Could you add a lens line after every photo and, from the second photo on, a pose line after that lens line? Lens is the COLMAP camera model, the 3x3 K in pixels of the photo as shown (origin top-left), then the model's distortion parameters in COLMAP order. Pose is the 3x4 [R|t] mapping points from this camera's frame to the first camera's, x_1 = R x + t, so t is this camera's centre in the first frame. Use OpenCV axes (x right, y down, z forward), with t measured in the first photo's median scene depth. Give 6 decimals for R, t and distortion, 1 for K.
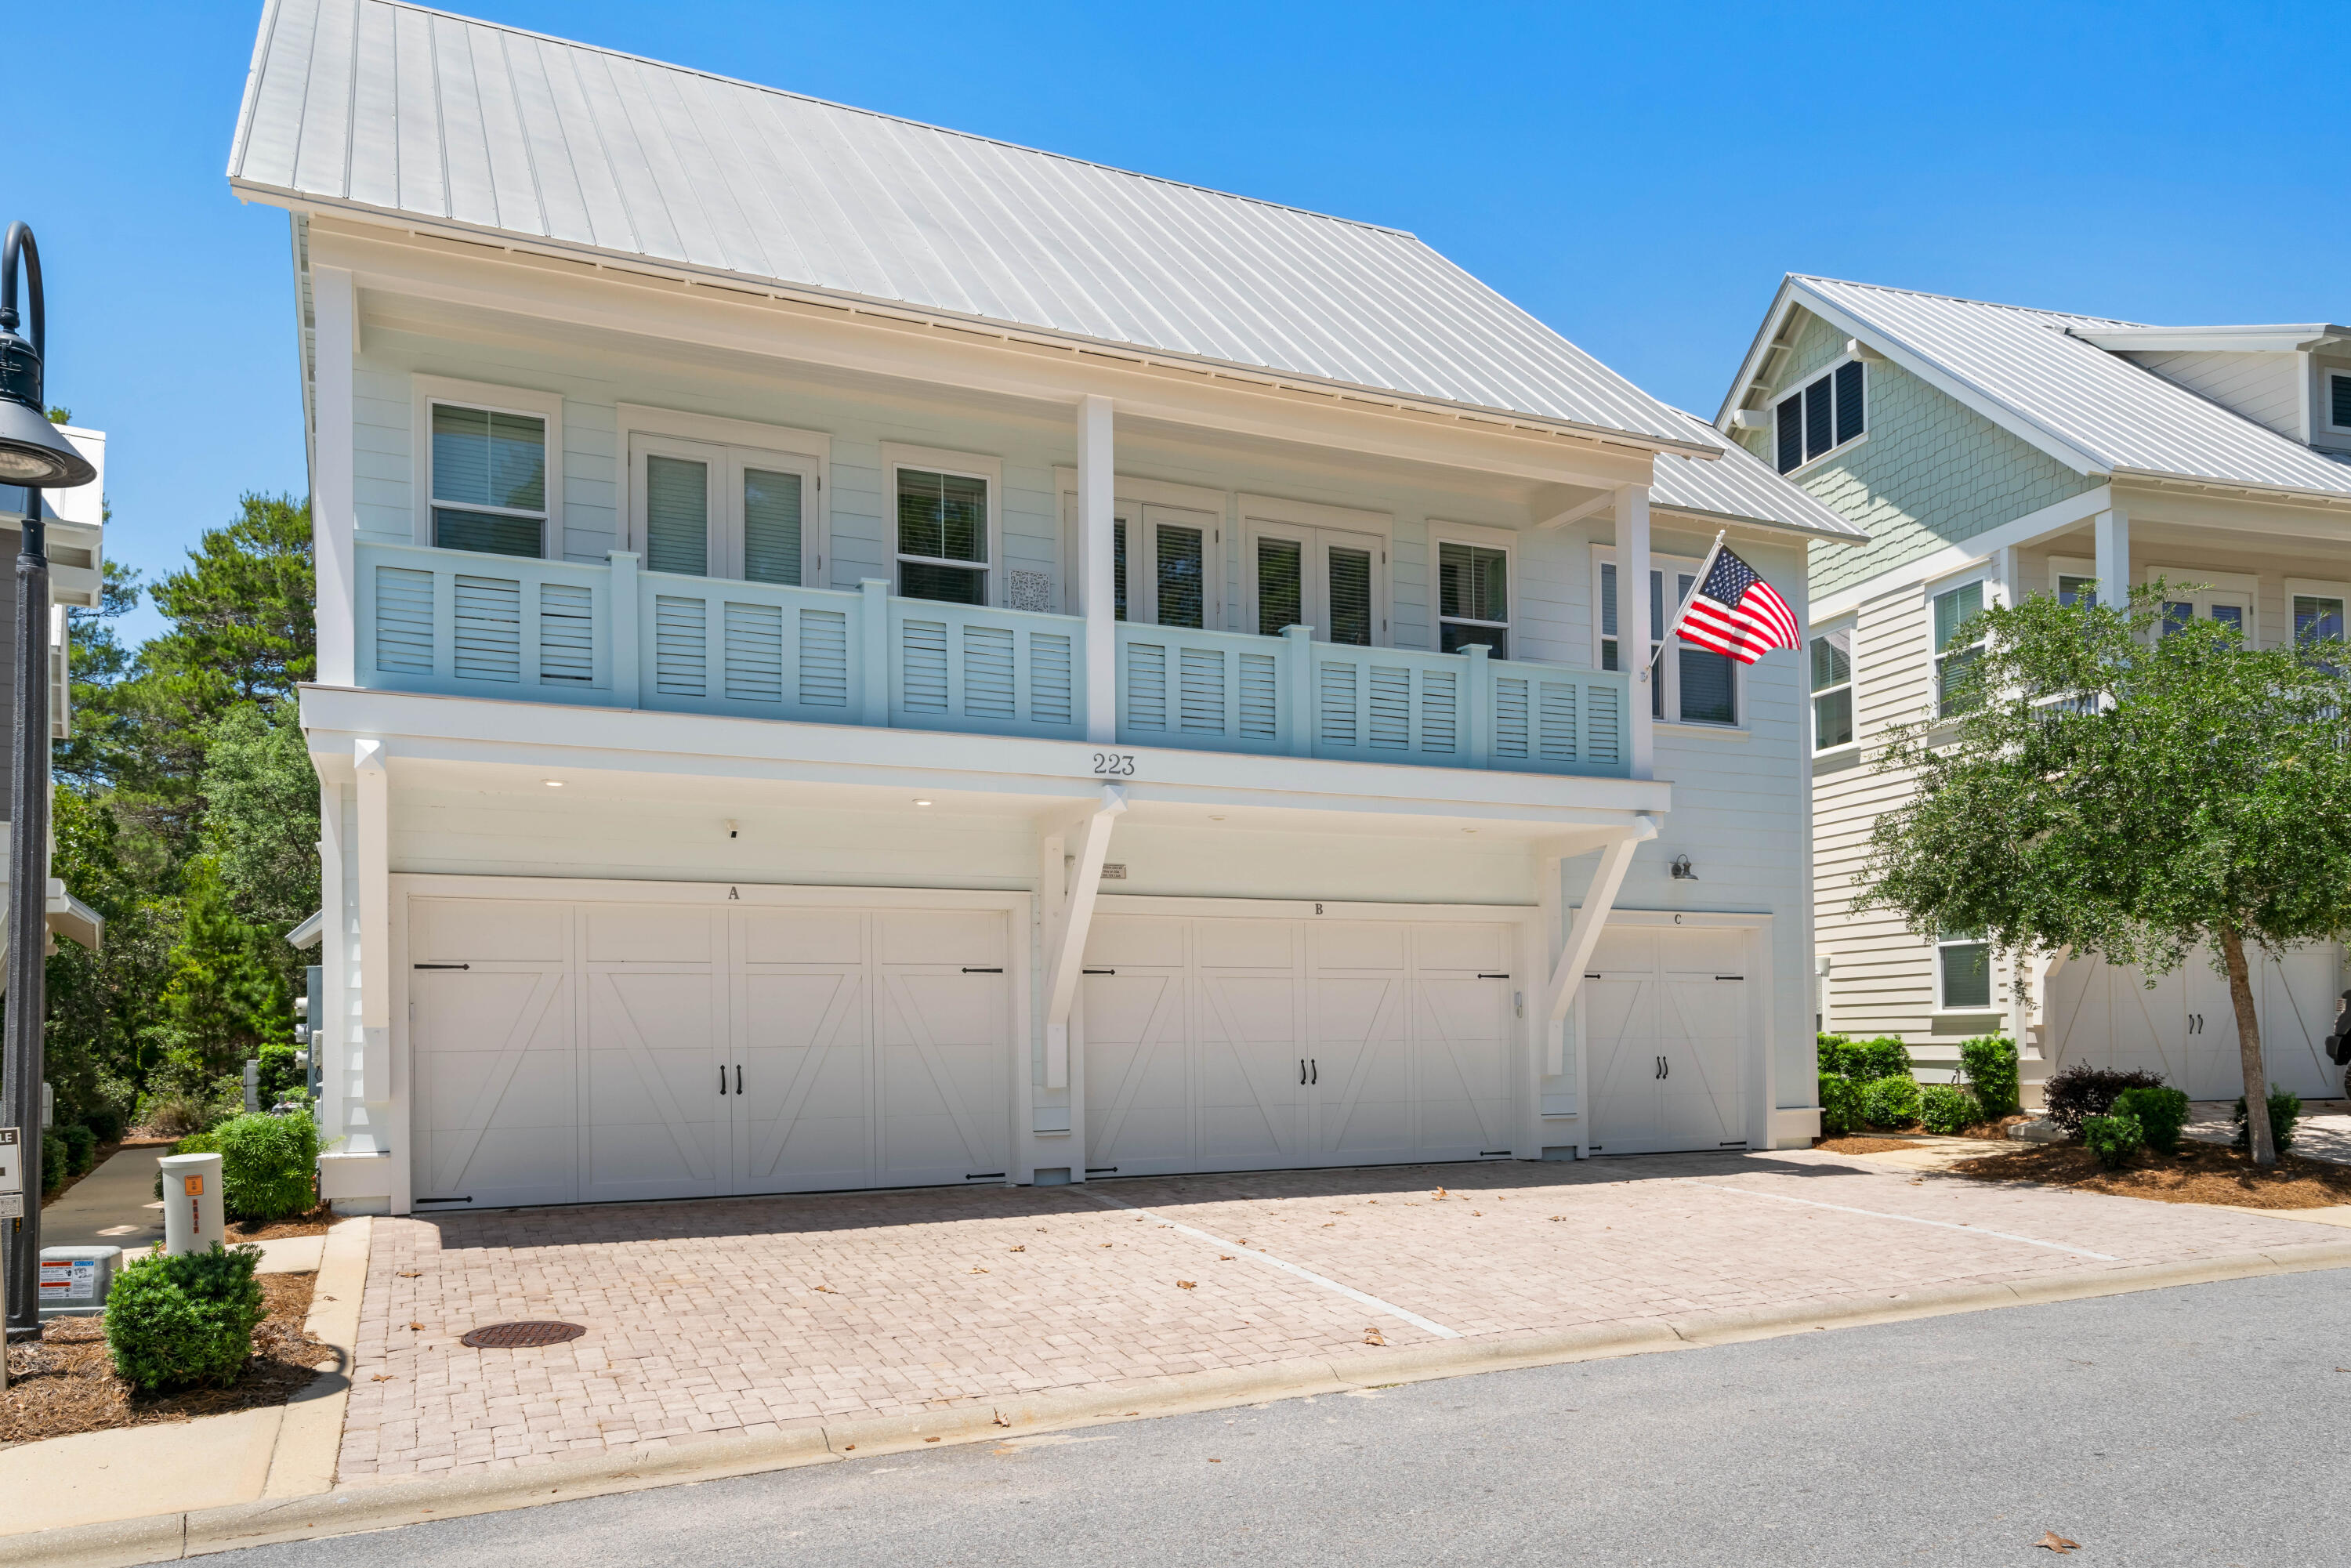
lens RADIAL K [[1529.1, 0, 1183.8], [0, 1529.1, 792.1], [0, 0, 1]] dist [0.005708, 0.003182]
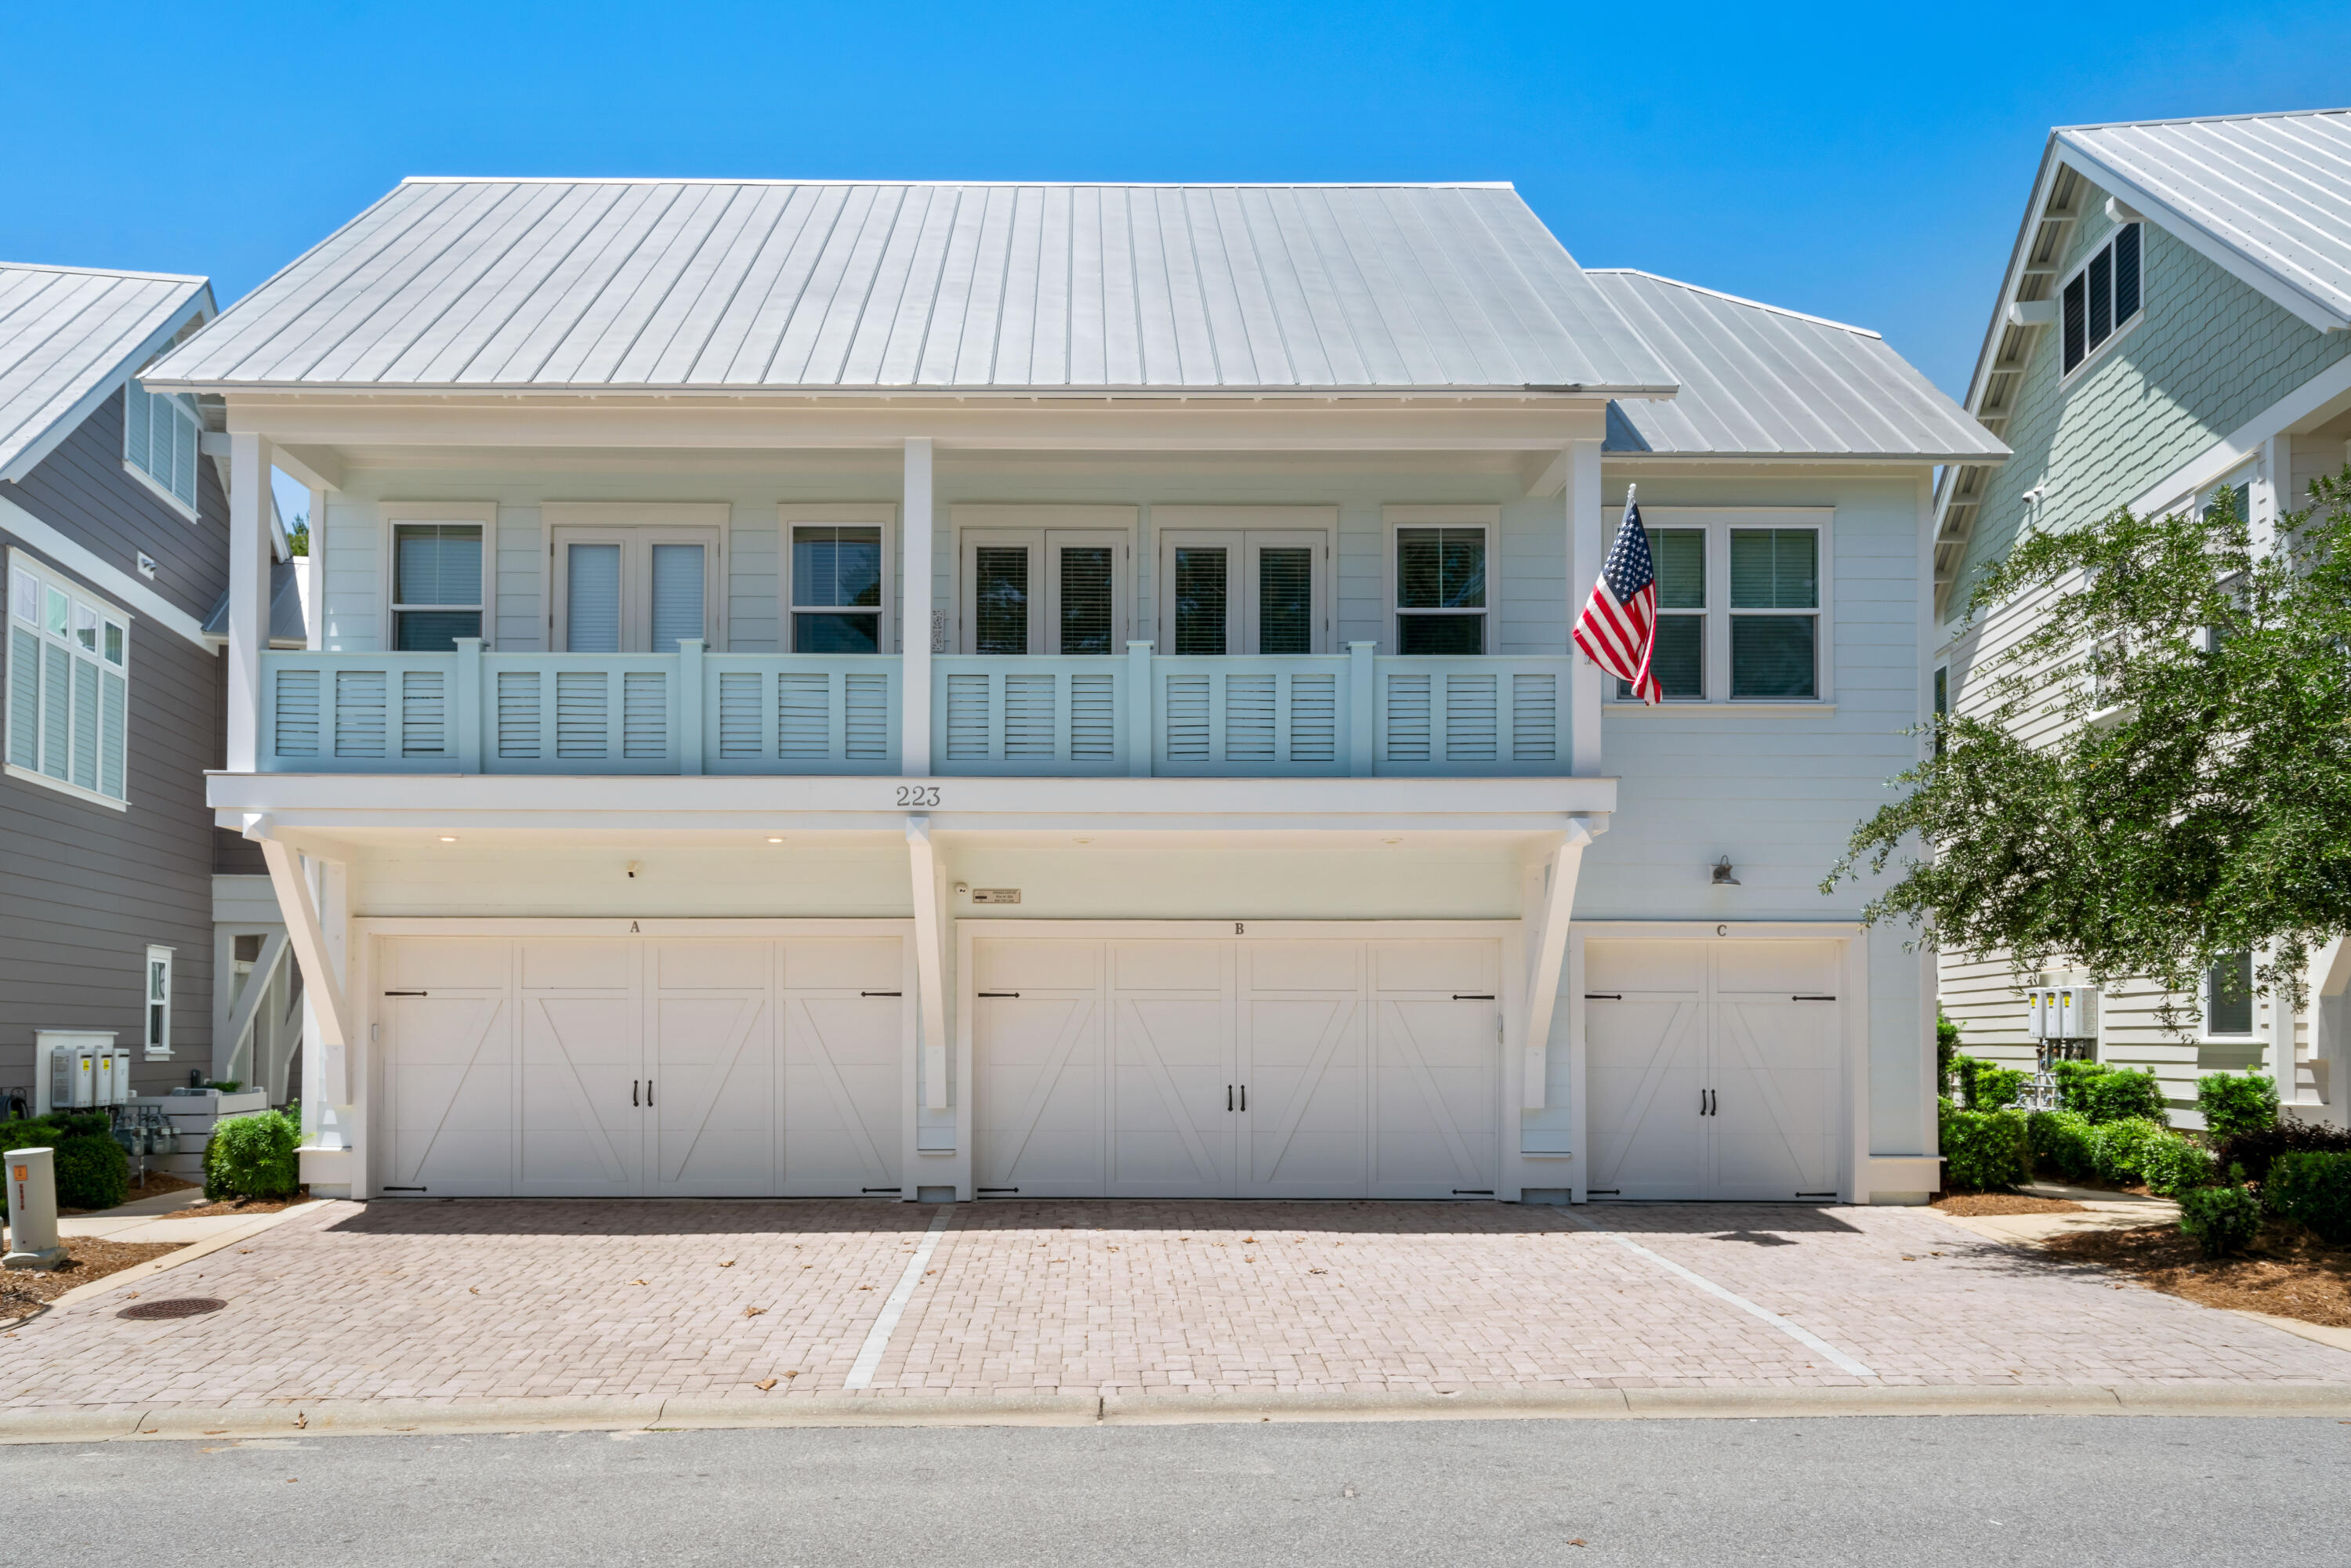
lens RADIAL K [[1529.1, 0, 1183.8], [0, 1529.1, 792.1], [0, 0, 1]] dist [0.005708, 0.003182]
pose [[0.922025, -0.047916, -0.384153, 0.486718], [0.049212, 0.998767, -0.006462, -0.005325], [0.383989, -0.012947, 0.923247, 0.114919]]
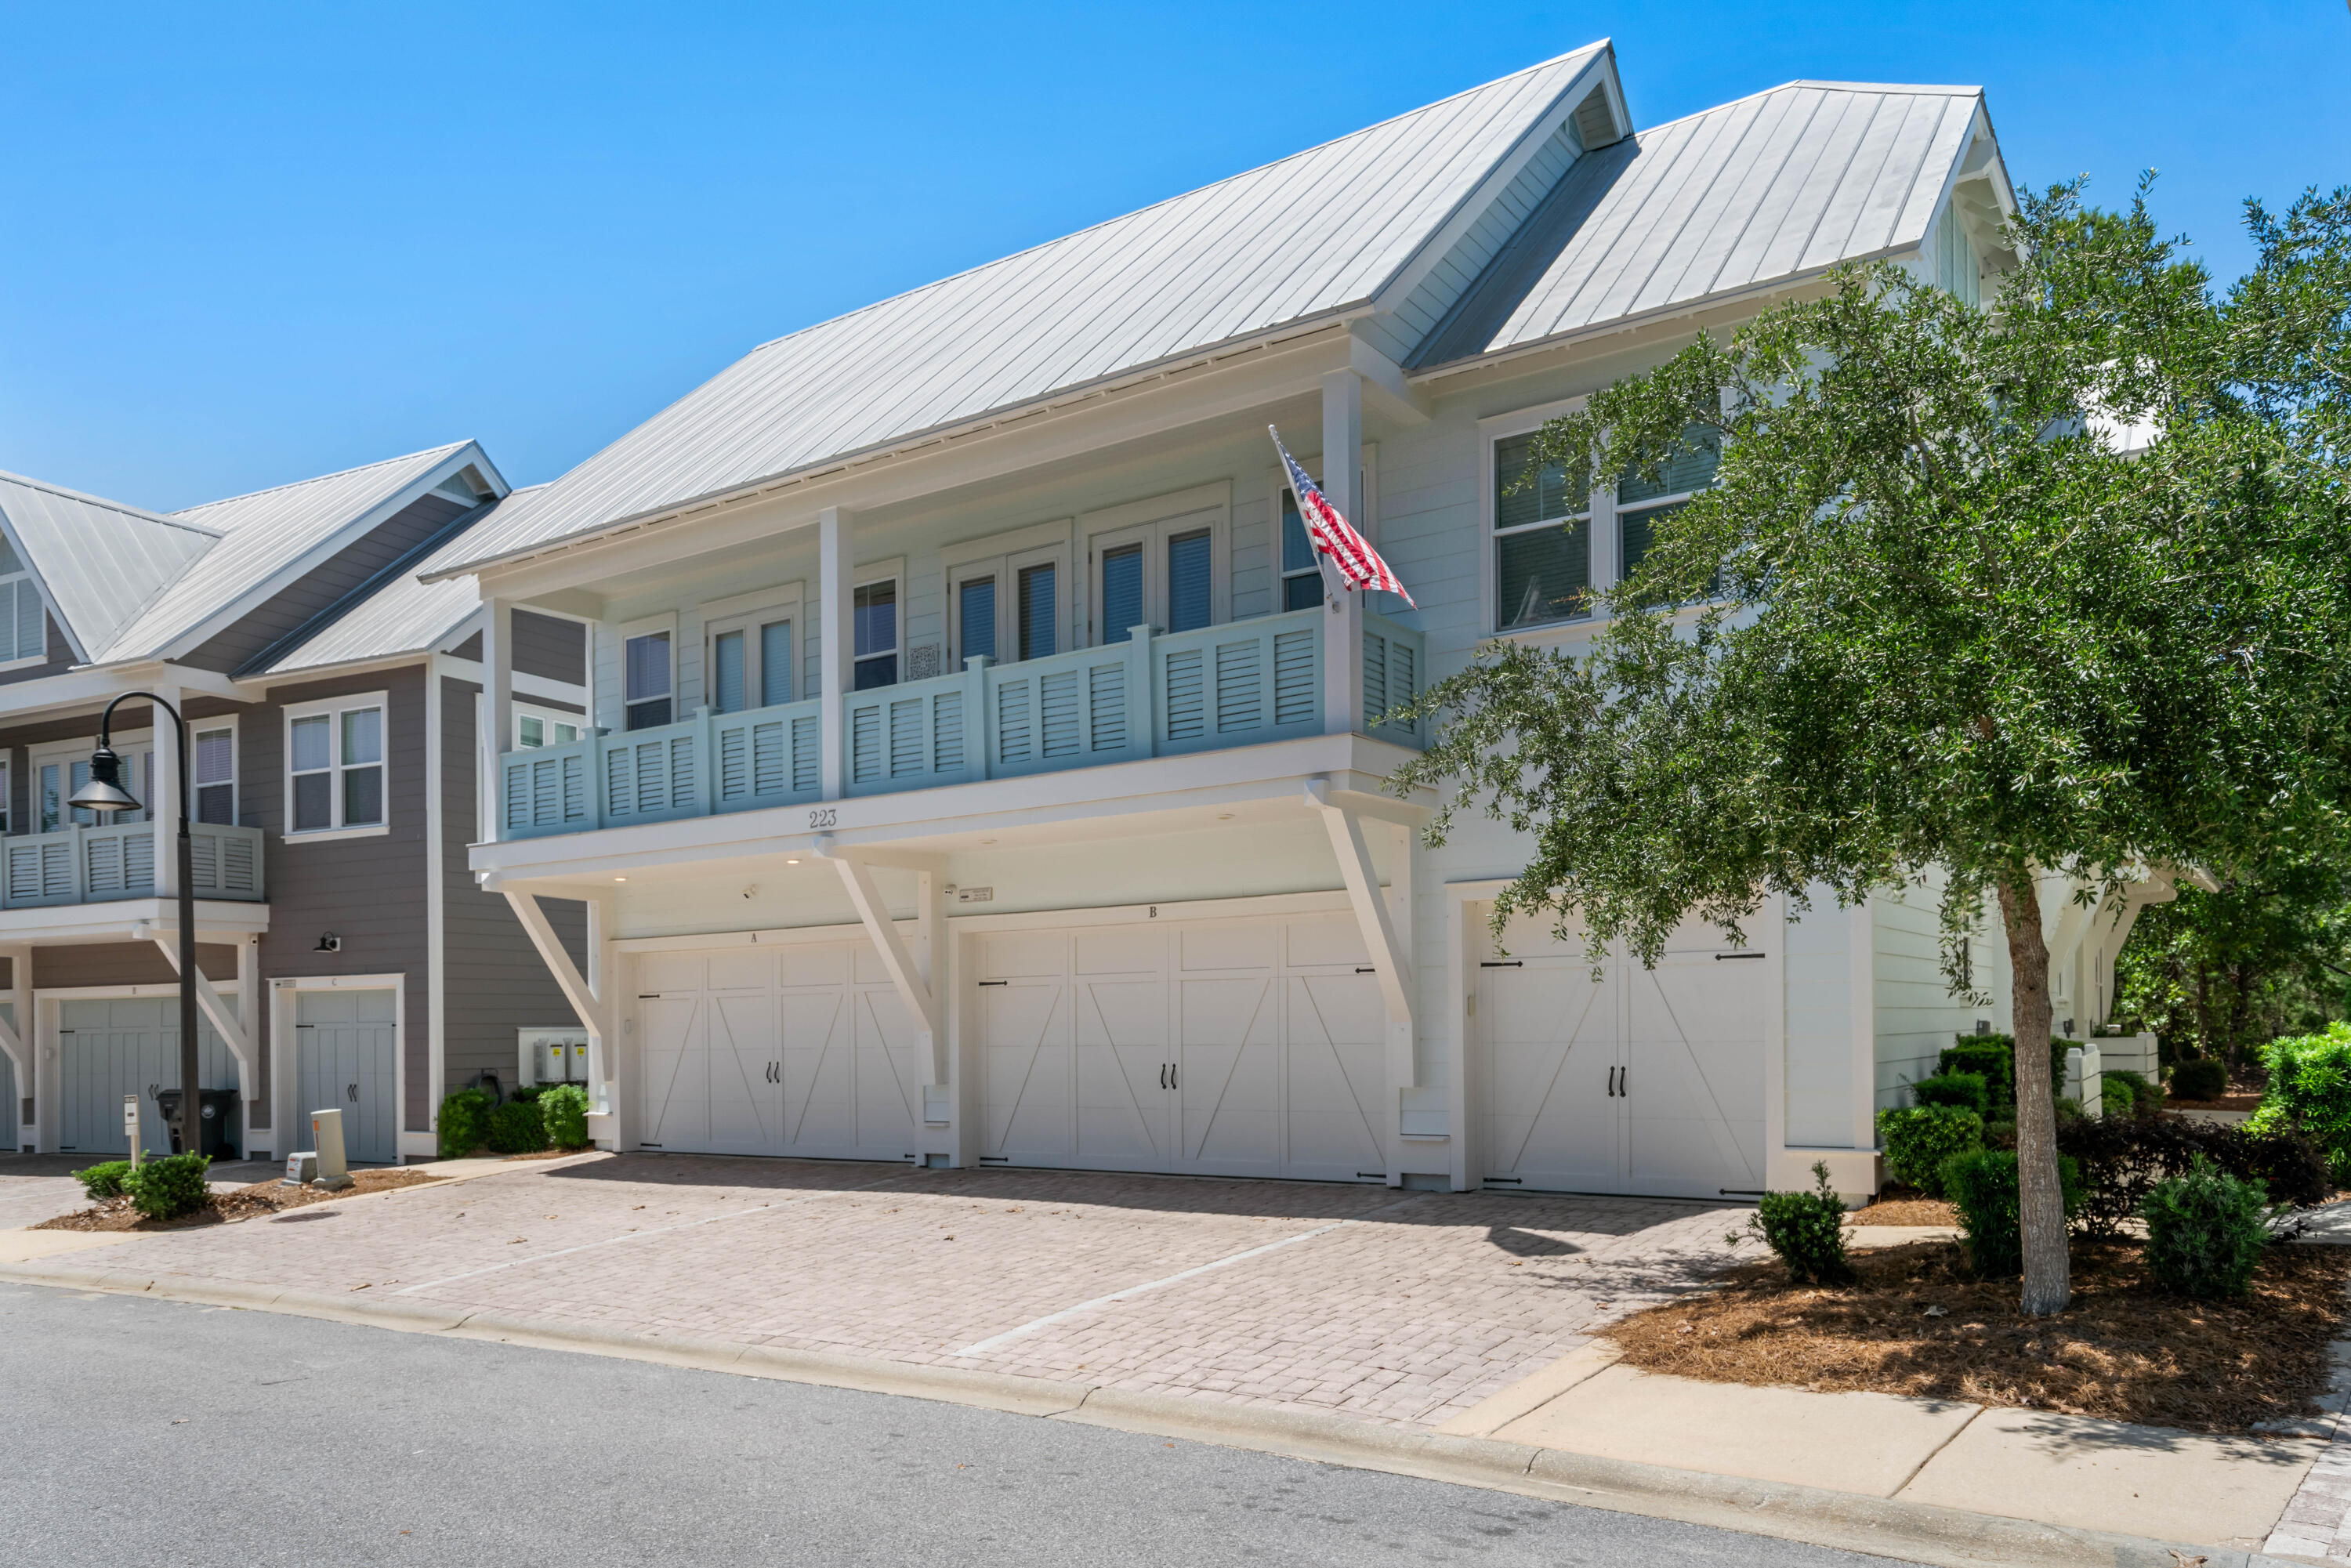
lens RADIAL K [[1630.8, 0, 1336.1], [0, 1630.8, 778.7], [0, 0, 1]] dist [0.008735, 0.002564]
pose [[0.557262, -0.119534, -0.821688, 1.165830], [0.145857, 0.988289, -0.044851, 0.063471], [0.817426, -0.094855, 0.568171, 0.575500]]
